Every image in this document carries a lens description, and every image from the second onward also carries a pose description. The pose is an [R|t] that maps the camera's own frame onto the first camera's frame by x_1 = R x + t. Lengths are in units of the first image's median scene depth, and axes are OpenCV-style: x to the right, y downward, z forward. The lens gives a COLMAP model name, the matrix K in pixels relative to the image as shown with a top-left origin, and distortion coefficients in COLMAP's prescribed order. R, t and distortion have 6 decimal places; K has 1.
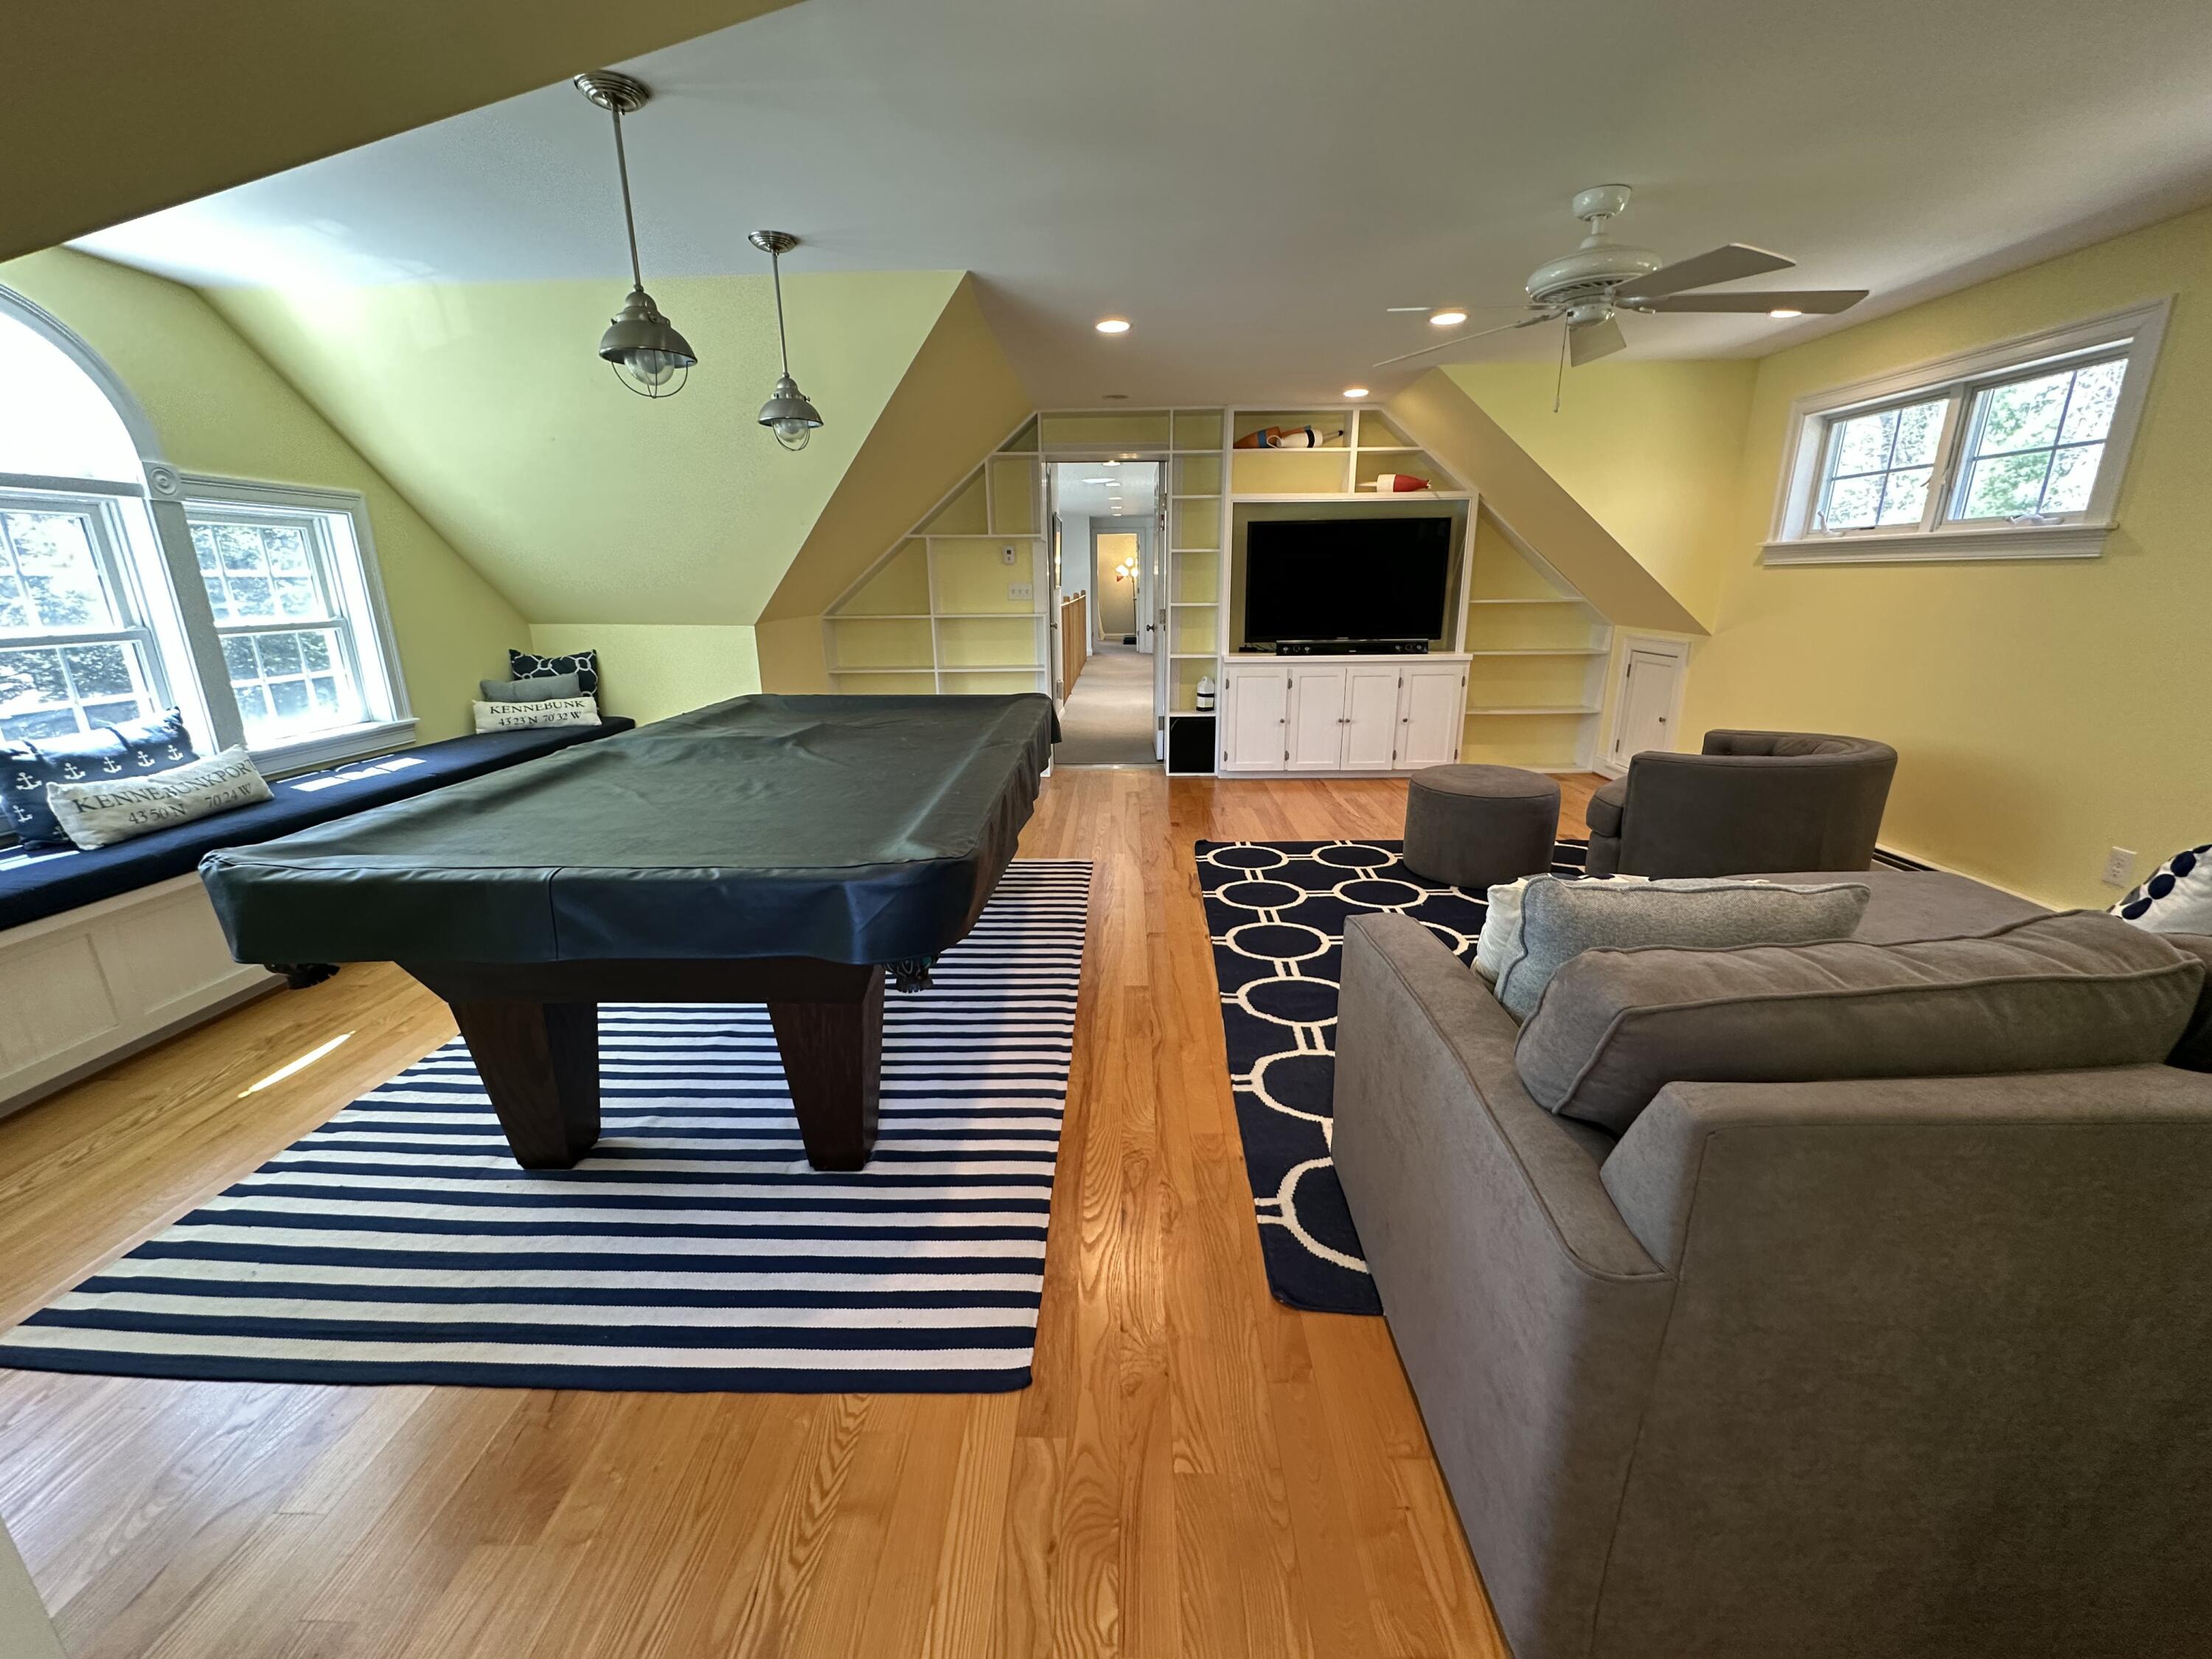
lens RADIAL K [[880.2, 0, 1107.8], [0, 880.2, 831.7], [0, 0, 1]] dist [-0.003313, 0.000741]
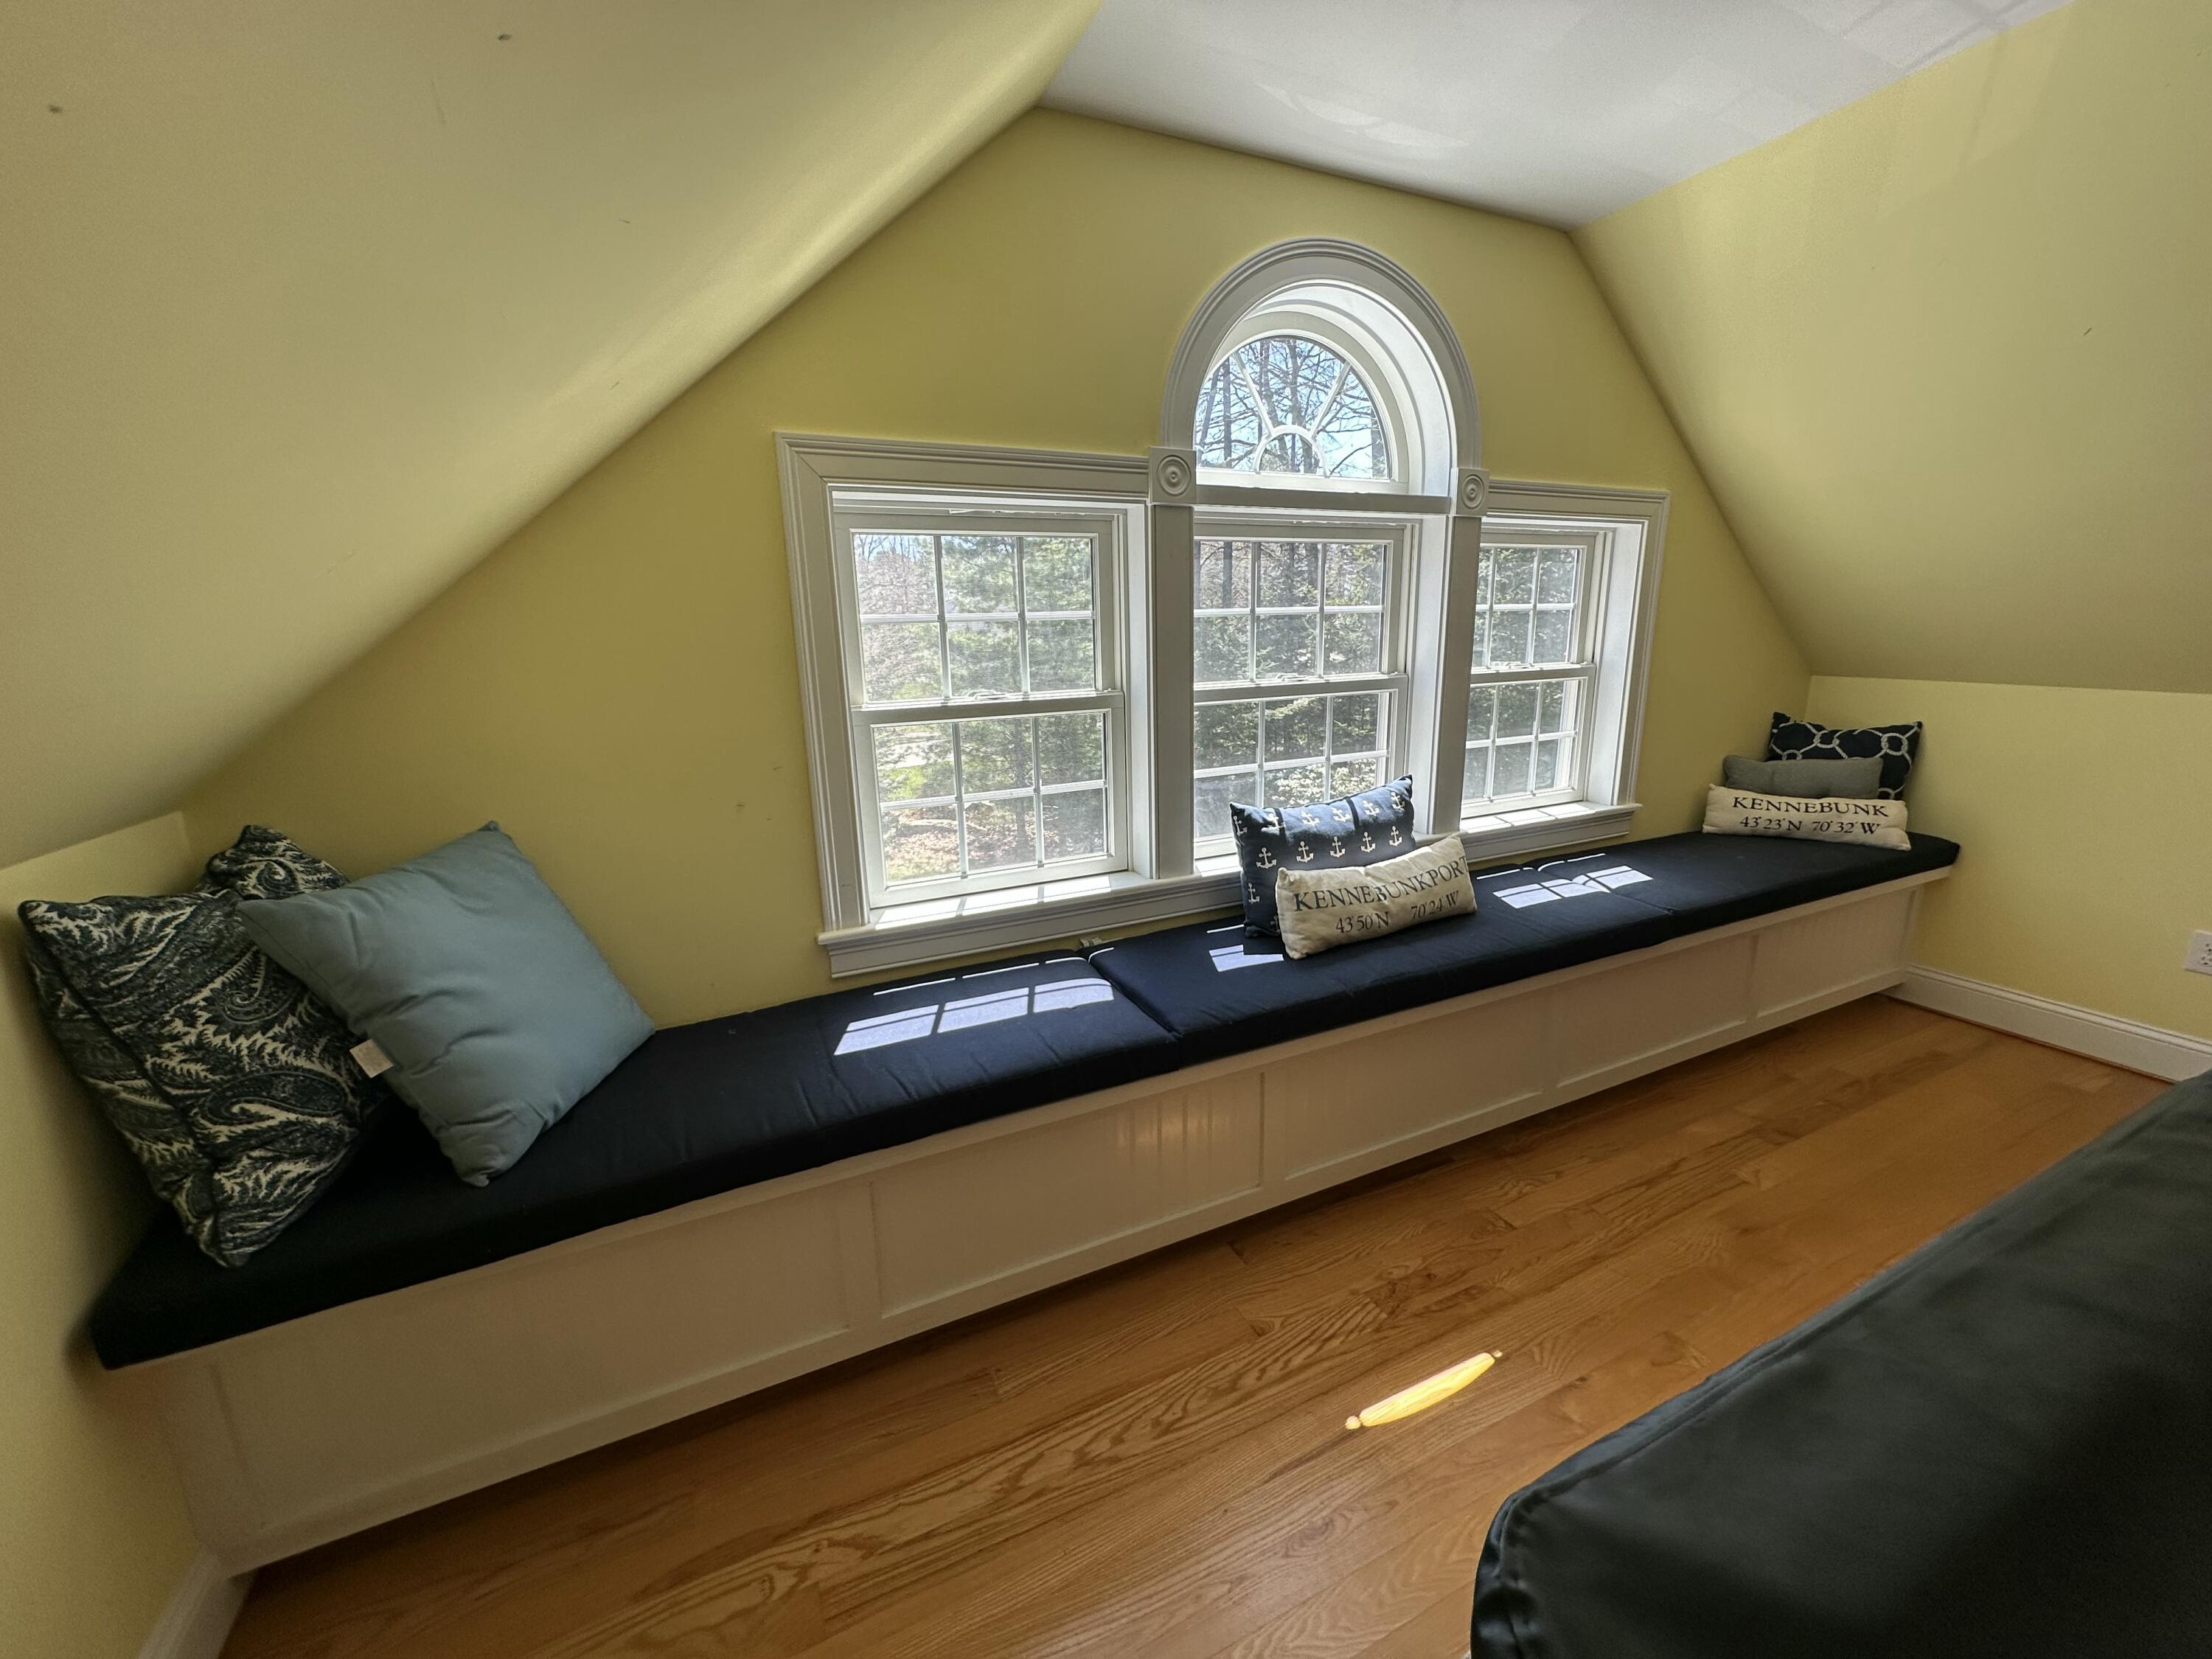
lens RADIAL K [[880.2, 0, 1110.1], [0, 880.2, 840.4], [0, 0, 1]] dist [-0.003313, 0.000741]
pose [[0.453330, 0.201467, -0.868276, -0.419766], [-0.224331, 0.968553, 0.107610, -0.096101], [0.862652, 0.145998, 0.484269, 0.338507]]
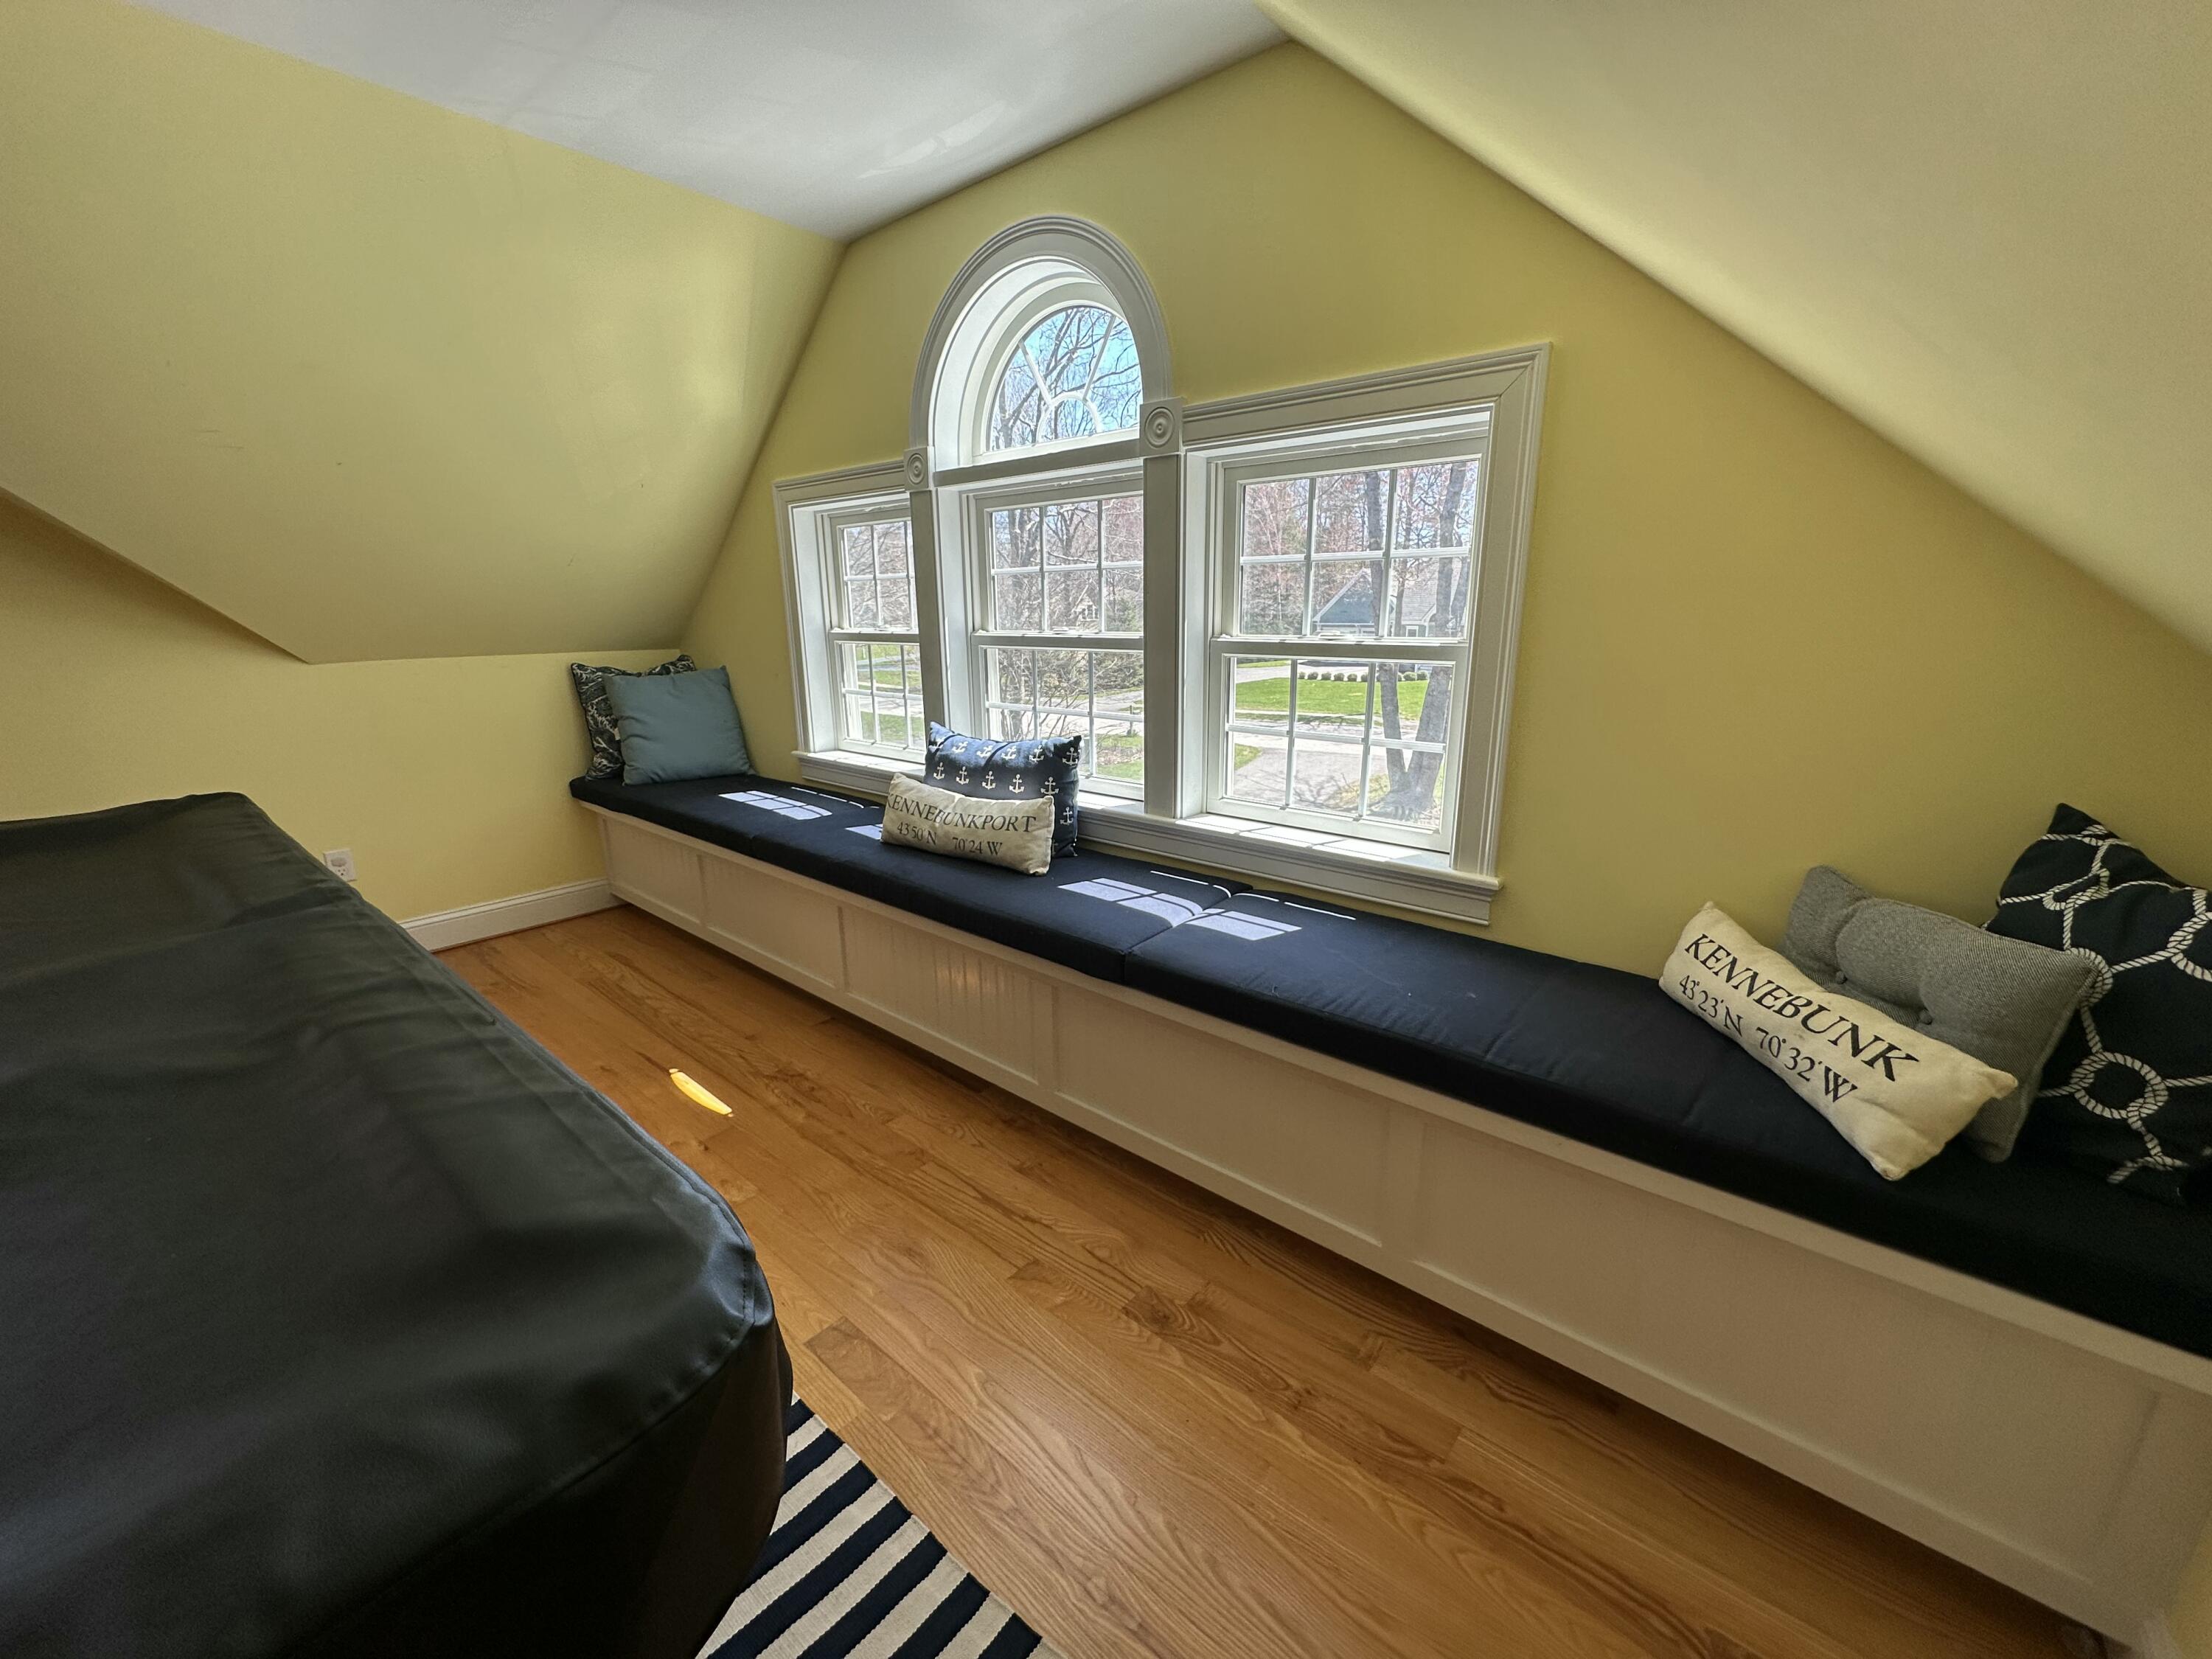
lens RADIAL K [[880.2, 0, 1071.4], [0, 880.2, 813.2], [0, 0, 1]] dist [-0.003313, 0.000741]
pose [[-0.639913, 0.212666, -0.738433, -0.404205], [-0.183860, 0.890660, 0.415837, -0.354154], [0.746128, 0.401868, -0.530844, 1.259414]]
